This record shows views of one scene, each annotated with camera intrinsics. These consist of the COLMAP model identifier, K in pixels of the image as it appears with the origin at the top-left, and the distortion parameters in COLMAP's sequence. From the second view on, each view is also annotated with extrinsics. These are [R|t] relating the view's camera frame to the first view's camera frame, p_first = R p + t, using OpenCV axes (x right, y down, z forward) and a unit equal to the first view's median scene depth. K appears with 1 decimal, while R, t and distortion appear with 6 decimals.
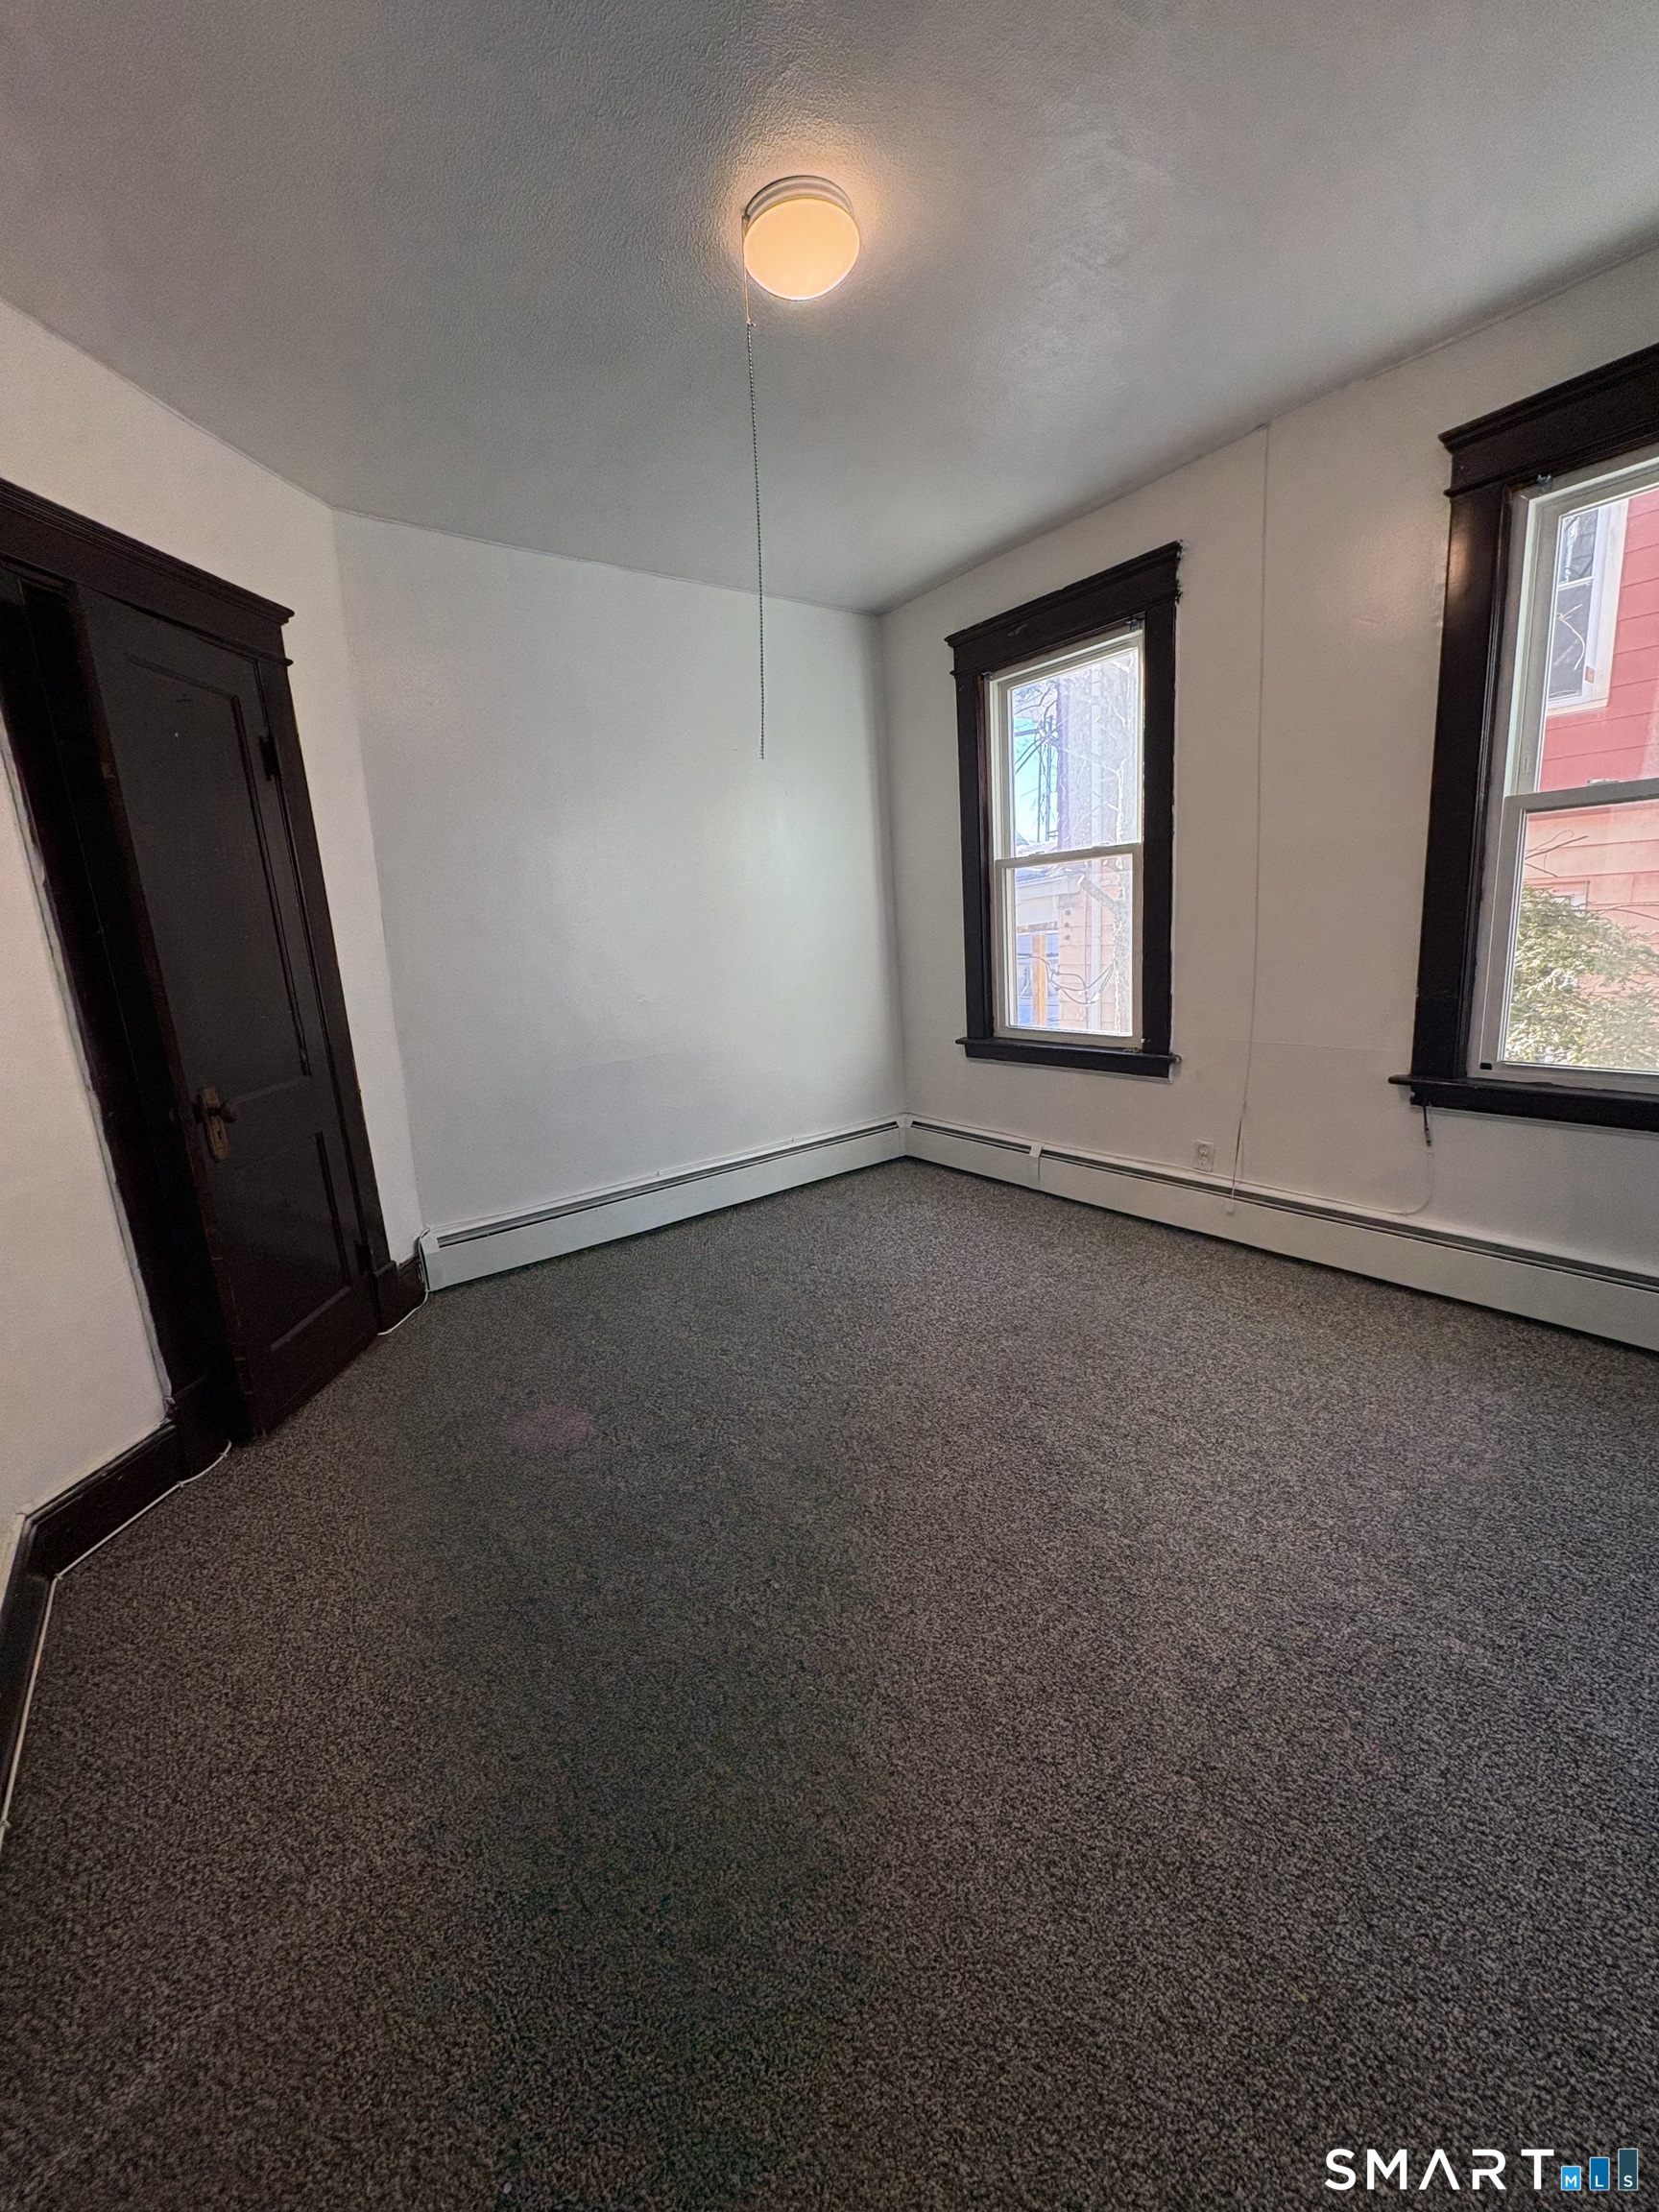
lens RADIAL K [[886.0, 0, 825.9], [0, 886.0, 1103.0], [0, 0, 1]] dist [-0.001428, -0.000096]
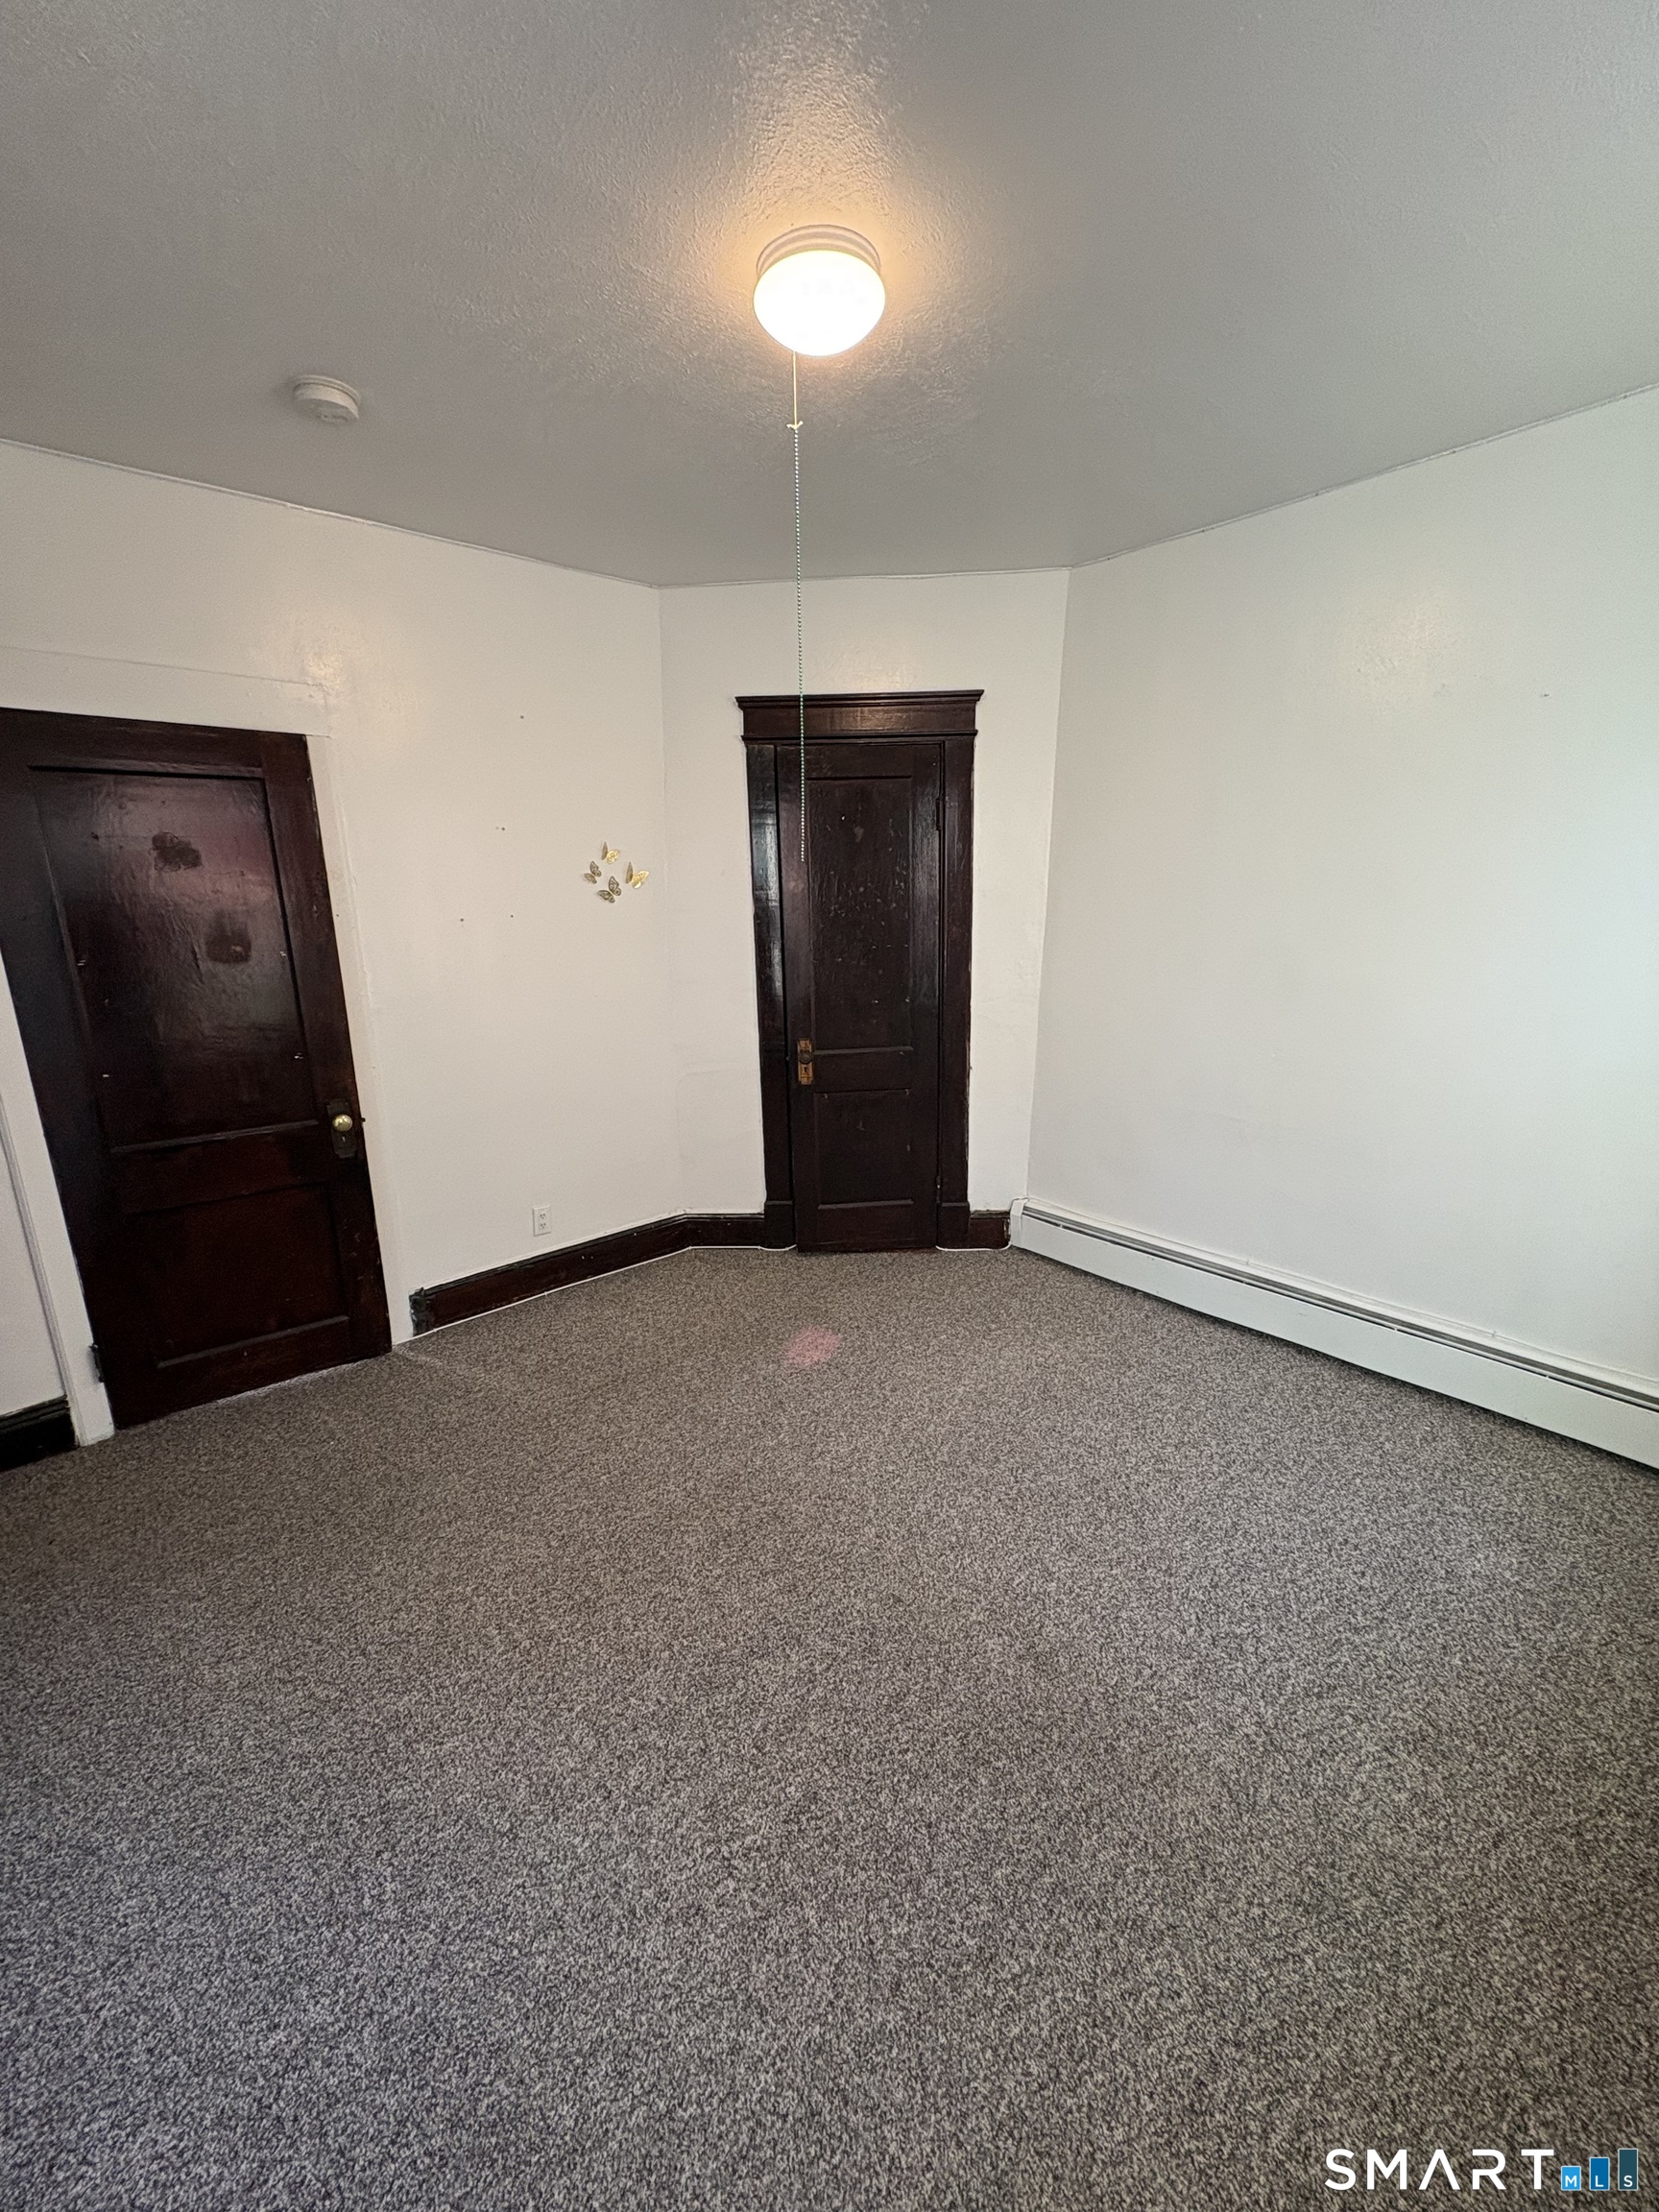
lens RADIAL K [[886.0, 0, 832.0], [0, 886.0, 1099.6], [0, 0, 1]] dist [-0.001428, -0.000096]
pose [[0.072568, 0.301956, -0.950556, 0.745283], [-0.184727, 0.940648, 0.284706, -0.324625], [0.980107, 0.154933, 0.124041, 0.715770]]
